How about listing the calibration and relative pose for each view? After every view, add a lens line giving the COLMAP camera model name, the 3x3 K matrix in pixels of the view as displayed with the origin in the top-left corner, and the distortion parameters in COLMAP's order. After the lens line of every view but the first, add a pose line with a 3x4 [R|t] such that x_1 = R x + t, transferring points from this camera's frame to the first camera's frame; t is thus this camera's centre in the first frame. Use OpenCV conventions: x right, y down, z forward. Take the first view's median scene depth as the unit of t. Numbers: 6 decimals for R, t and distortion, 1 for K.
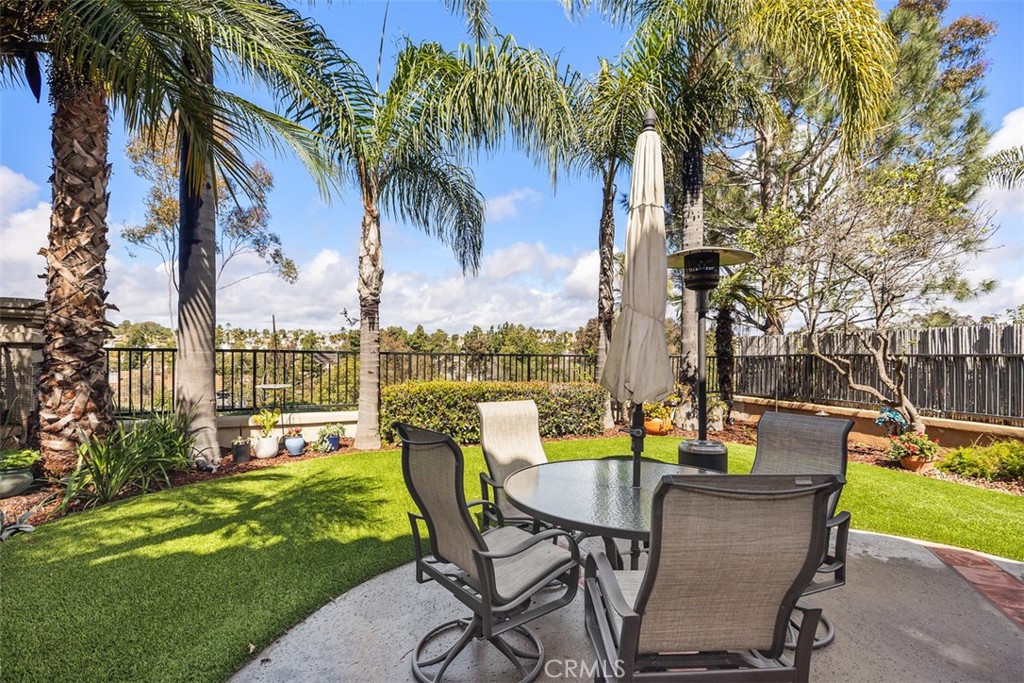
lens RADIAL K [[464.0, 0, 516.5], [0, 464.0, 356.9], [0, 0, 1]] dist [0.007943, -0.001788]
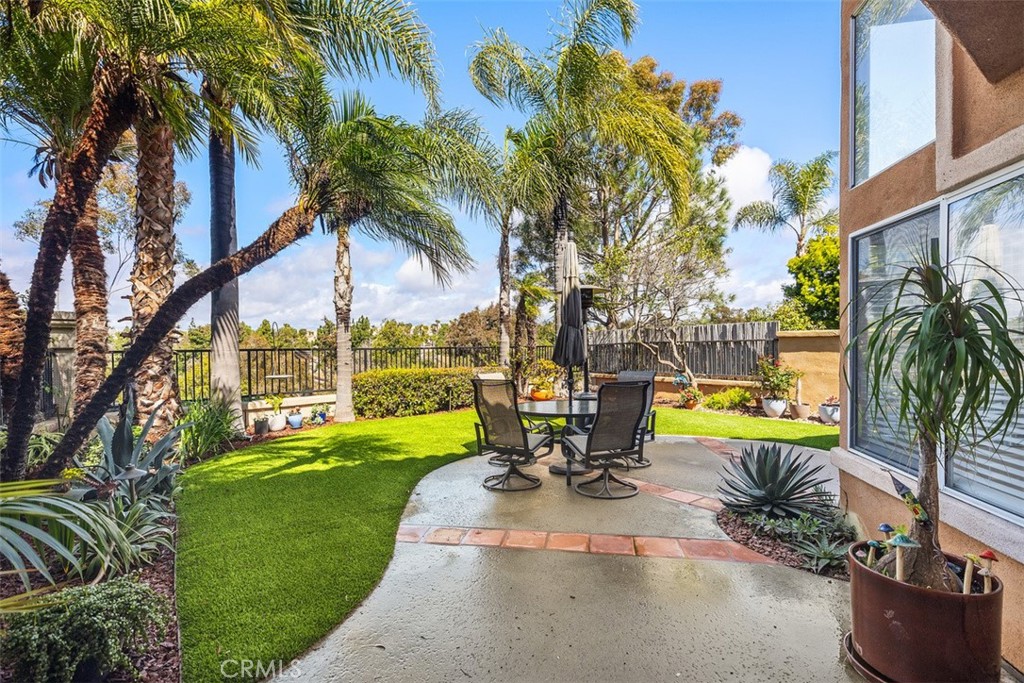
lens RADIAL K [[464.0, 0, 509.4], [0, 464.0, 348.8], [0, 0, 1]] dist [0.007943, -0.001788]
pose [[0.955842, -0.026728, 0.292665, -0.257822], [0.027042, 0.999630, 0.002974, -0.000948], [-0.292636, 0.005071, 0.956211, -0.401725]]
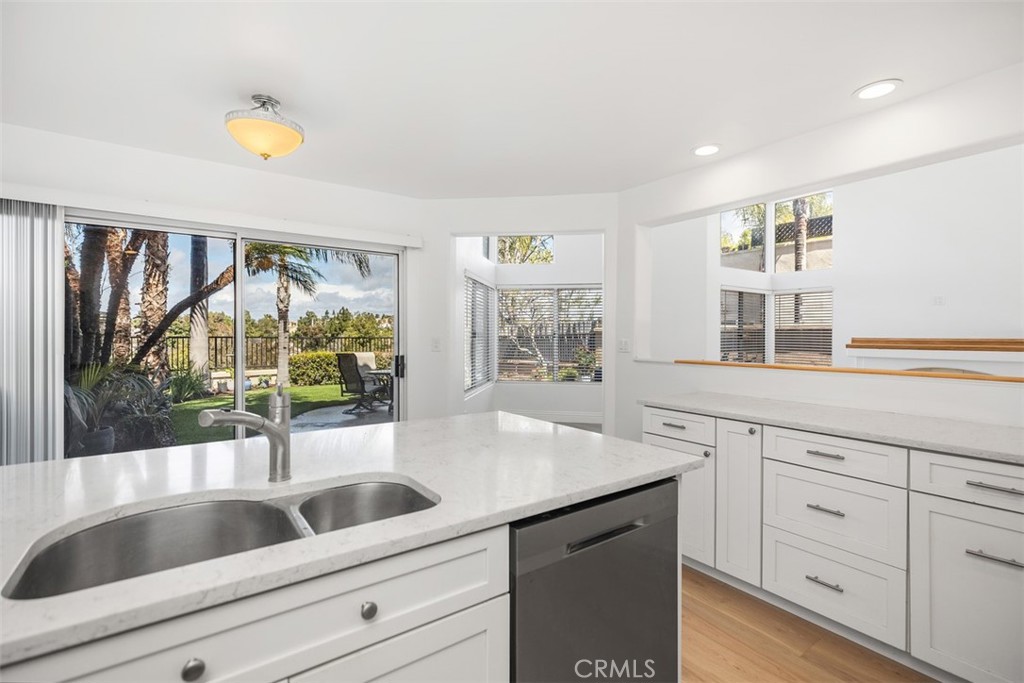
lens RADIAL K [[464.0, 0, 511.1], [0, 464.0, 334.9], [0, 0, 1]] dist [0.007943, -0.001788]
pose [[0.946523, -0.012914, 0.322379, -0.046817], [0.017335, 0.999791, -0.010847, 0.018080], [-0.322171, 0.015855, 0.946549, -1.132112]]
